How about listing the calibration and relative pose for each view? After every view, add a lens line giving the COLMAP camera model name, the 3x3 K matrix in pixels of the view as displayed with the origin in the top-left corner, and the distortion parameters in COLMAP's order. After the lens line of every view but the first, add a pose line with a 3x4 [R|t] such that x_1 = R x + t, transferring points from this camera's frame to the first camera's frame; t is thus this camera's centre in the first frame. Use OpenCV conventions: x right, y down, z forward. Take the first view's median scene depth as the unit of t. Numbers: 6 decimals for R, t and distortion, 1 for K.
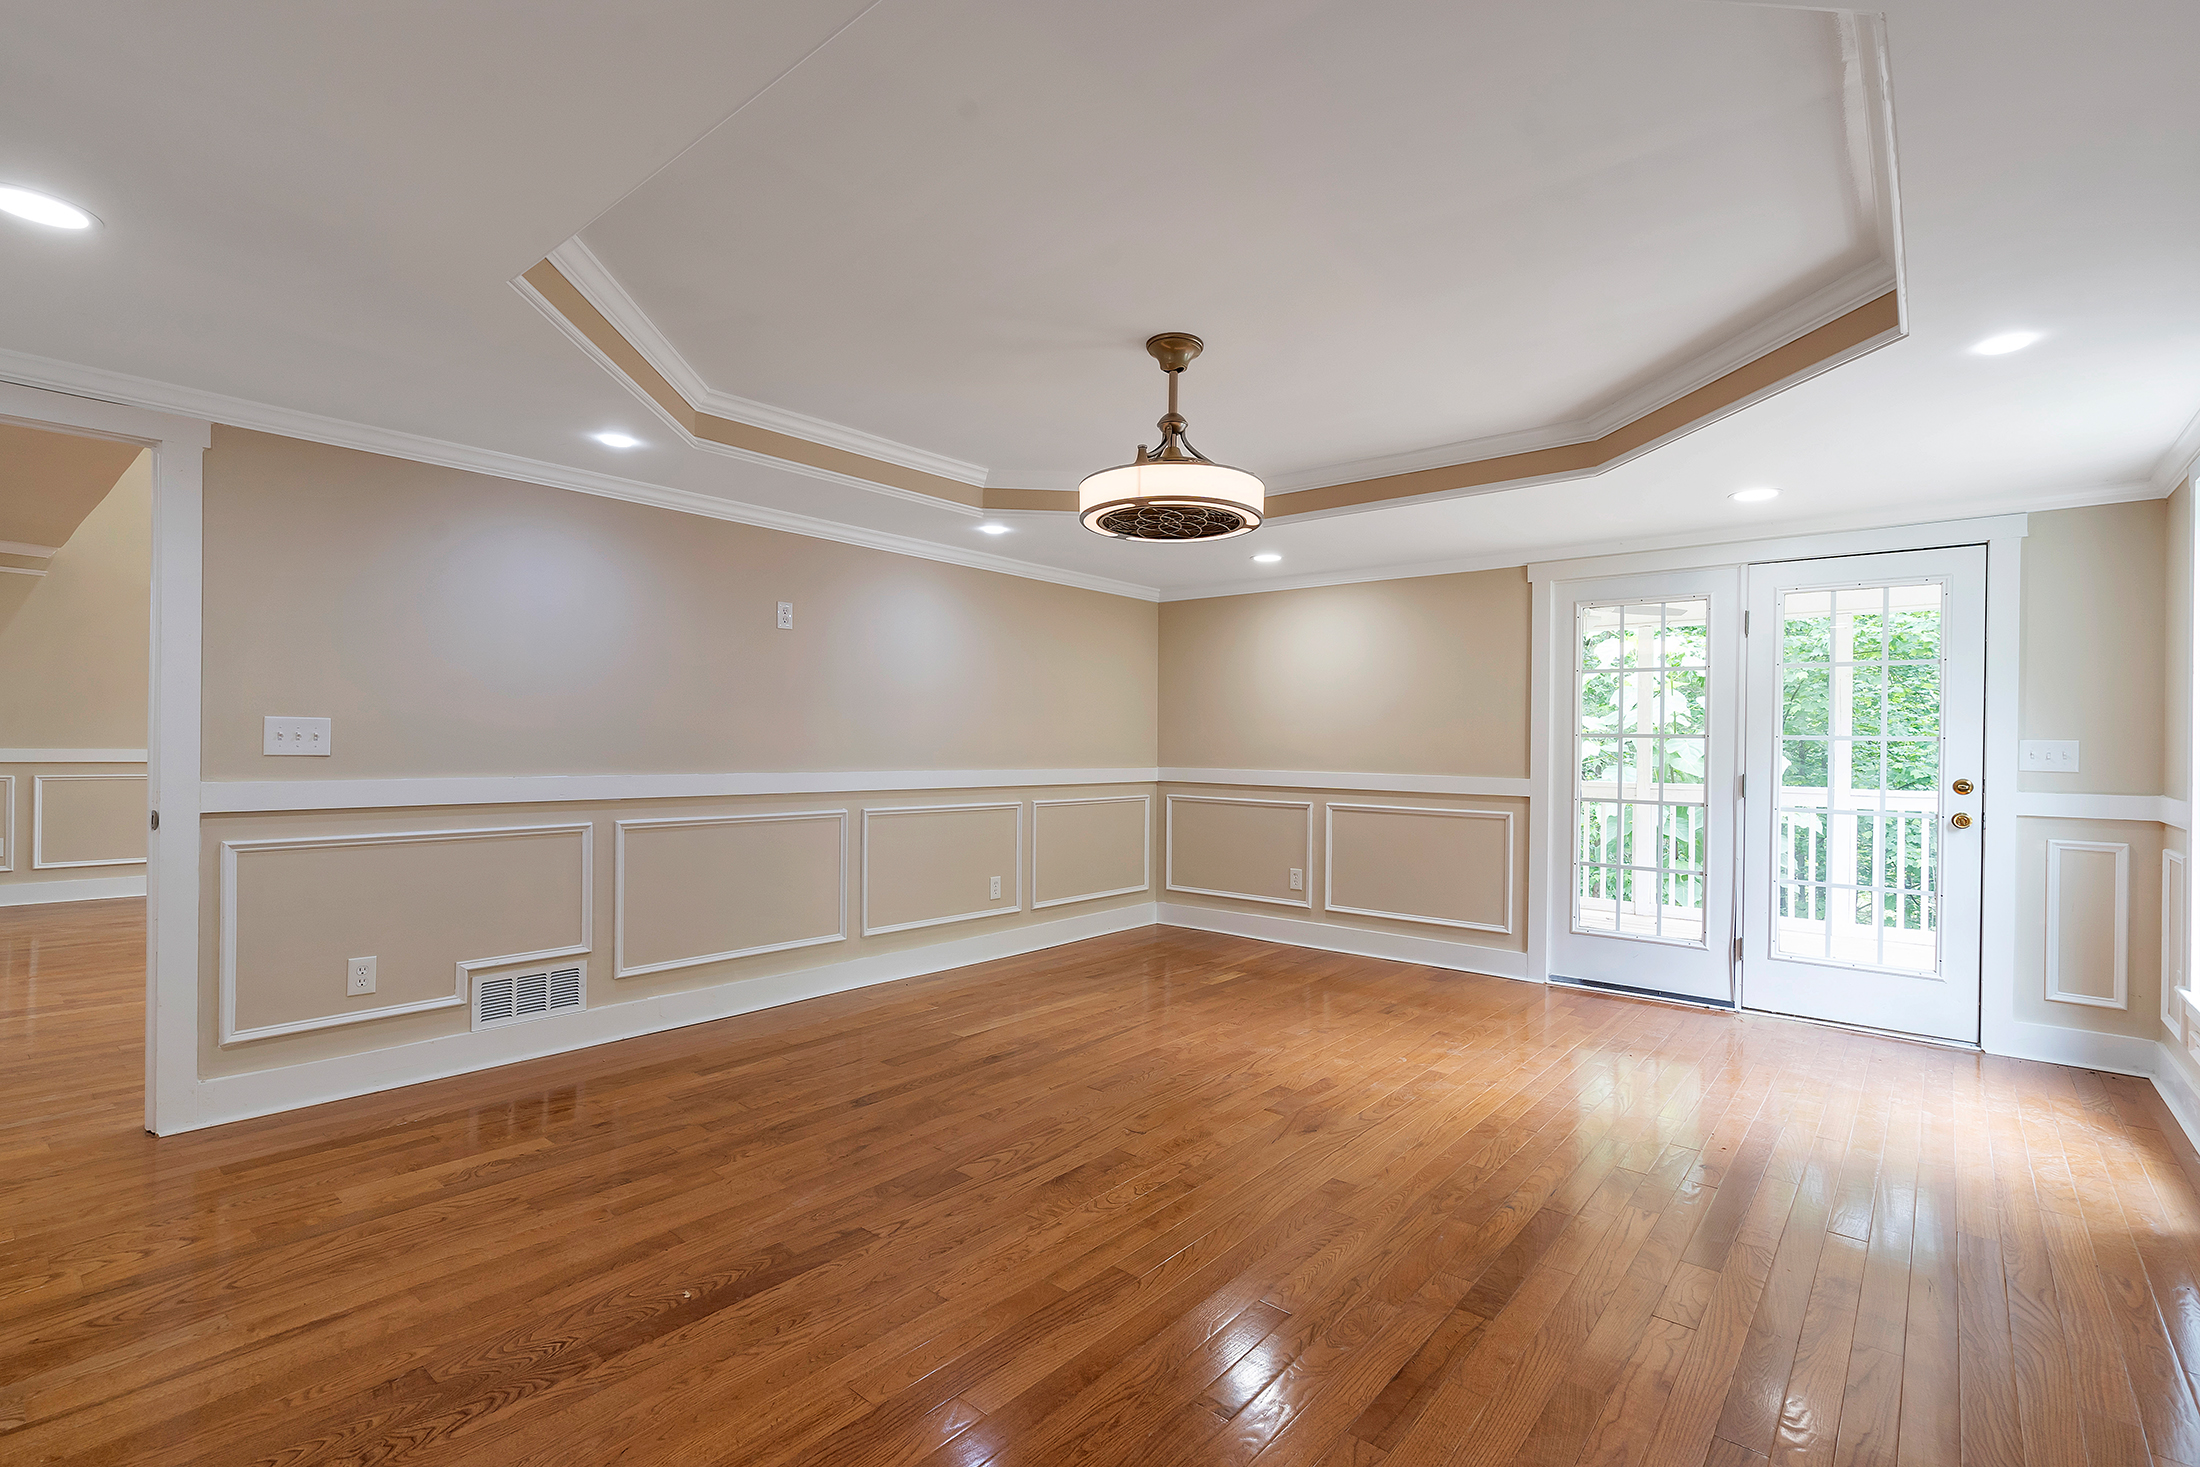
lens RADIAL K [[1003.0, 0, 1093.2], [0, 1003.0, 735.8], [0, 0, 1]] dist [-0.006564, 0.000403]
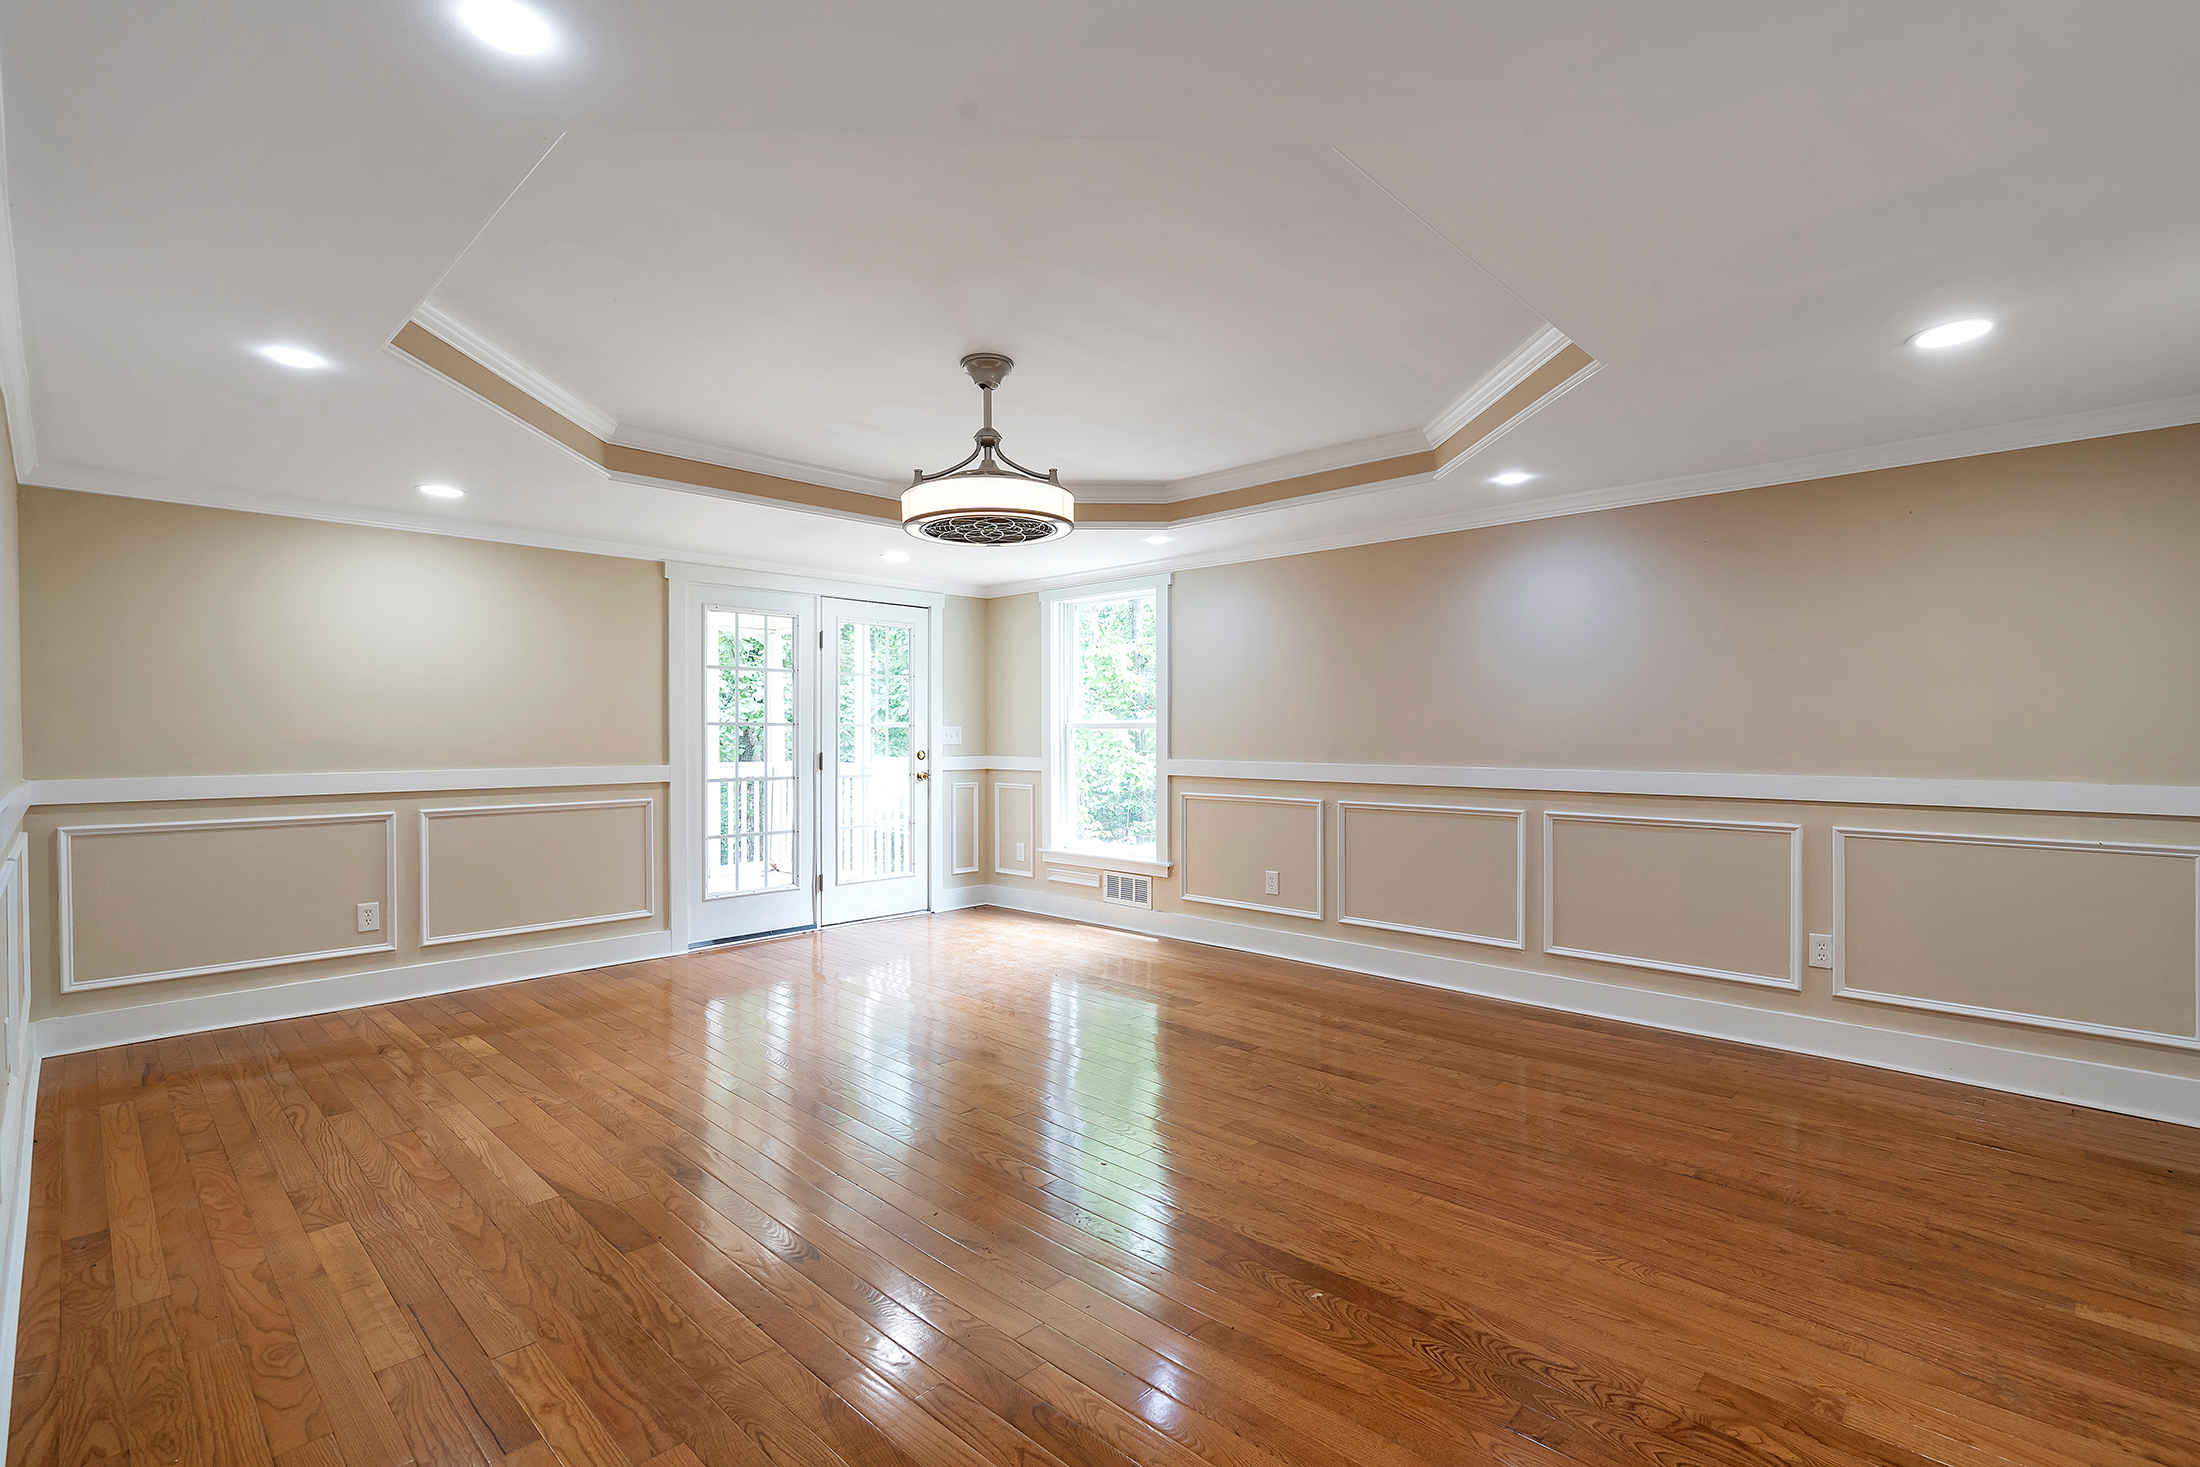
lens RADIAL K [[1003.0, 0, 1097.5], [0, 1003.0, 726.5], [0, 0, 1]] dist [-0.006564, 0.000403]
pose [[0.058697, -0.006401, 0.998255, -0.783566], [-0.002962, 0.999974, 0.006586, -0.007330], [-0.998271, -0.003344, 0.058676, 0.645909]]
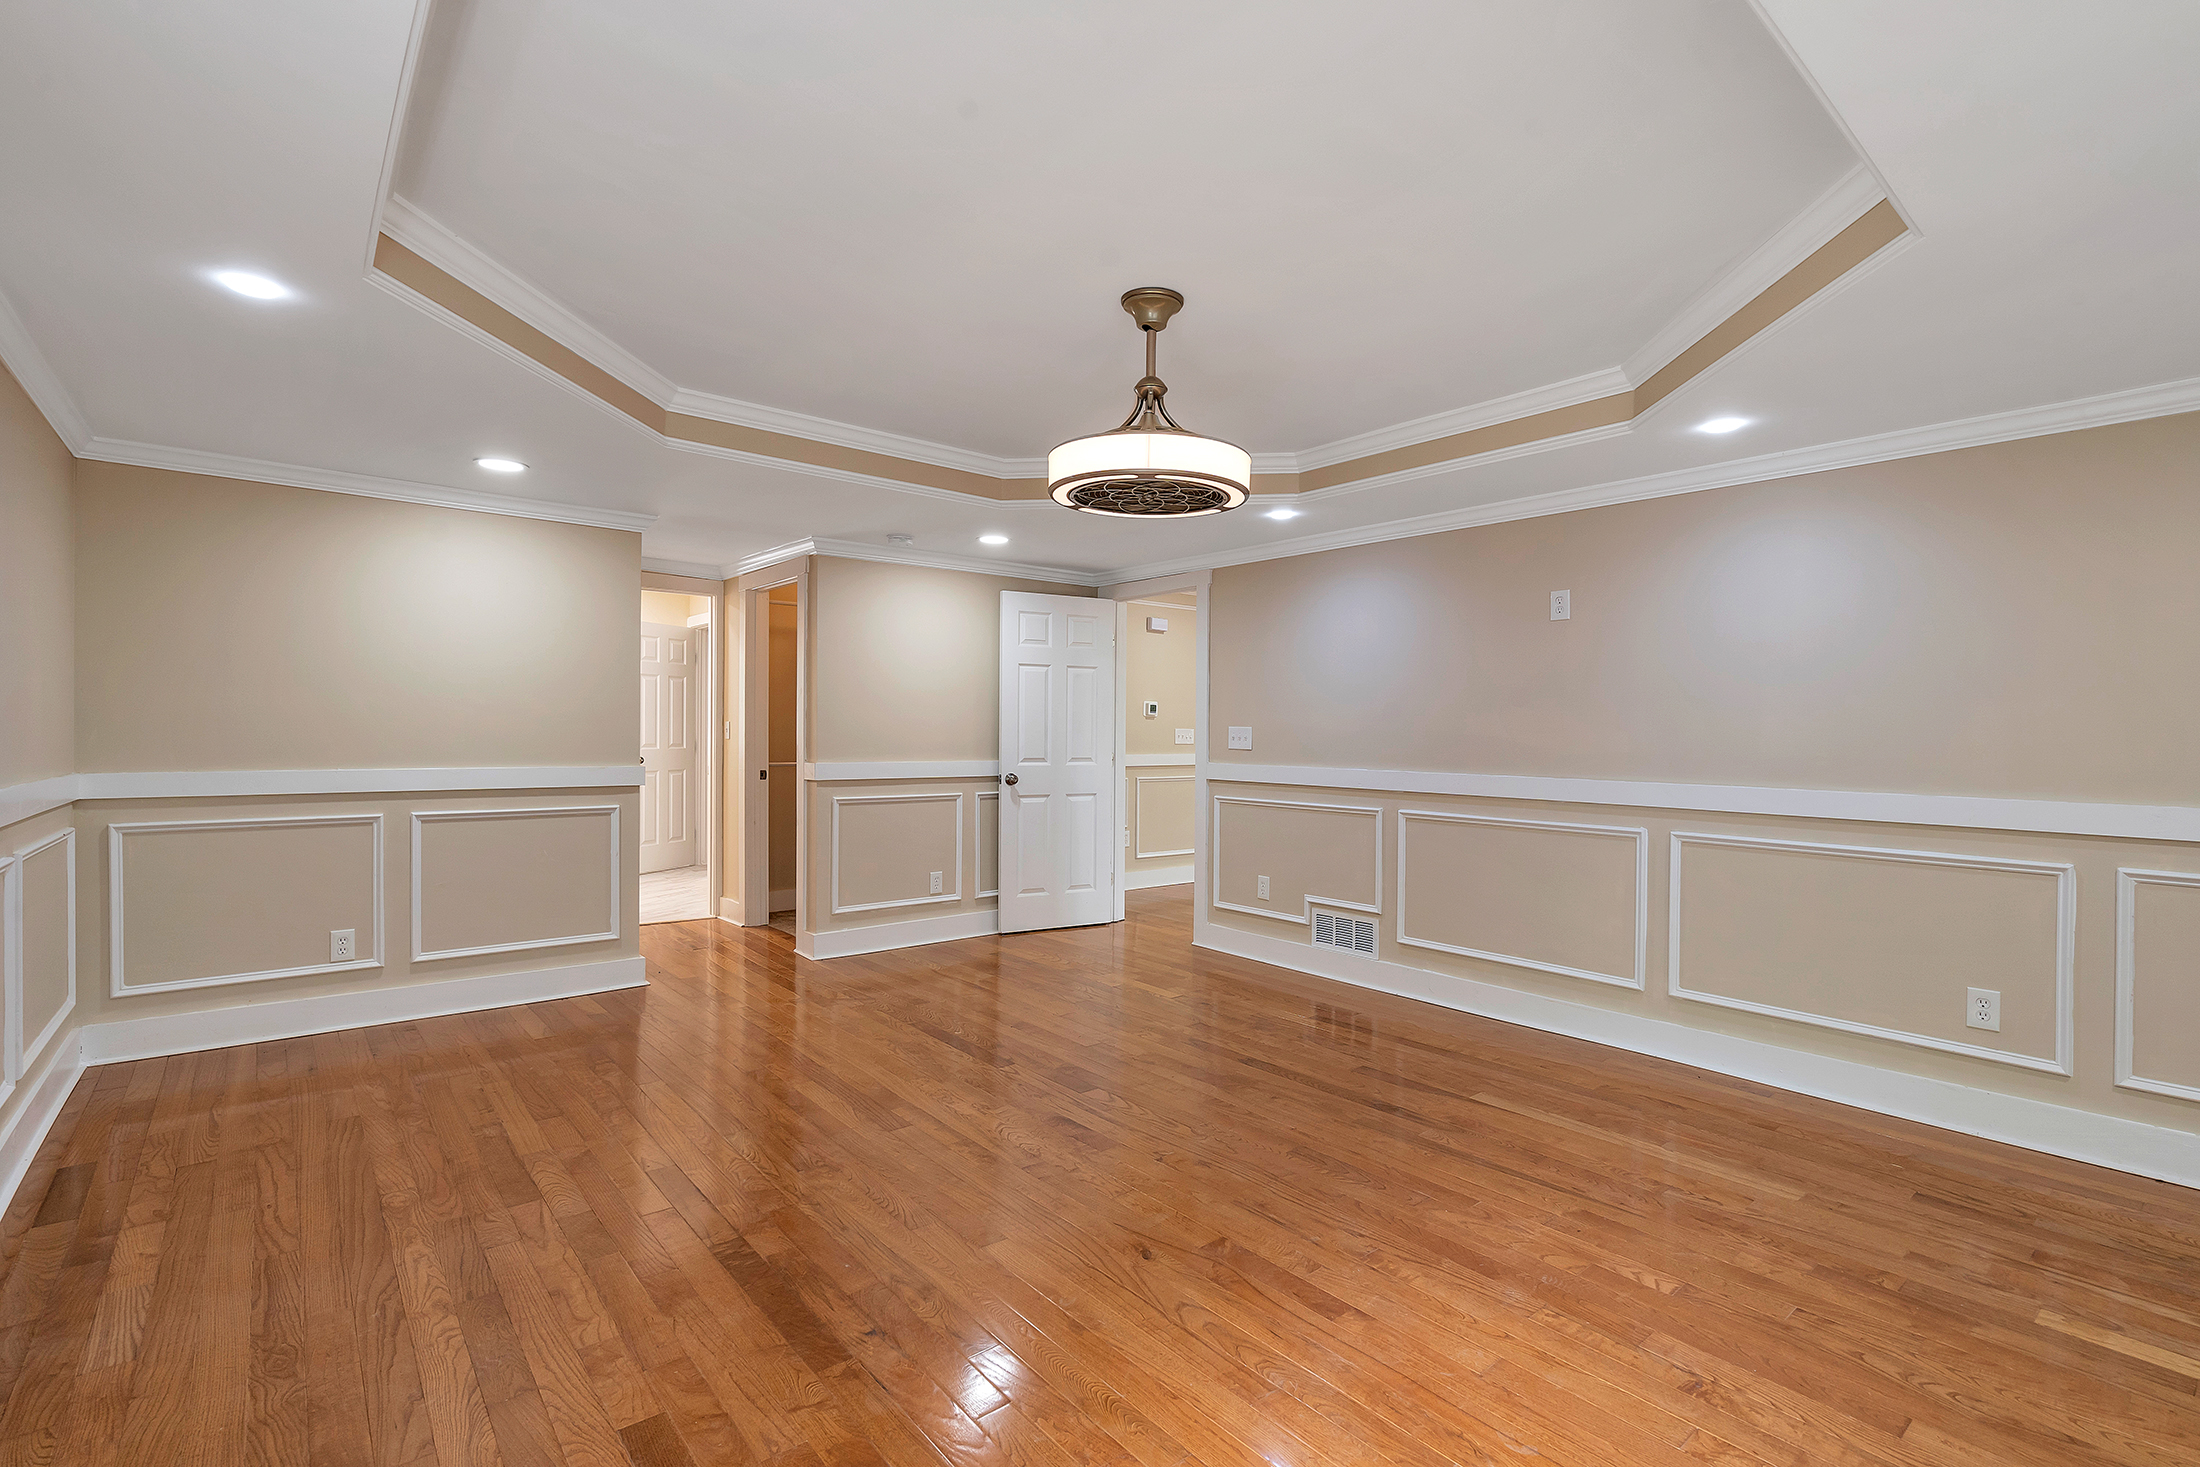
lens RADIAL K [[1003.0, 0, 1098.5], [0, 1003.0, 748.4], [0, 0, 1]] dist [-0.006564, 0.000403]
pose [[-0.176202, 0.003355, -0.984348, 0.772608], [-0.005523, 0.999975, 0.004397, 0.009493], [0.984339, 0.006211, -0.176179, 0.880646]]
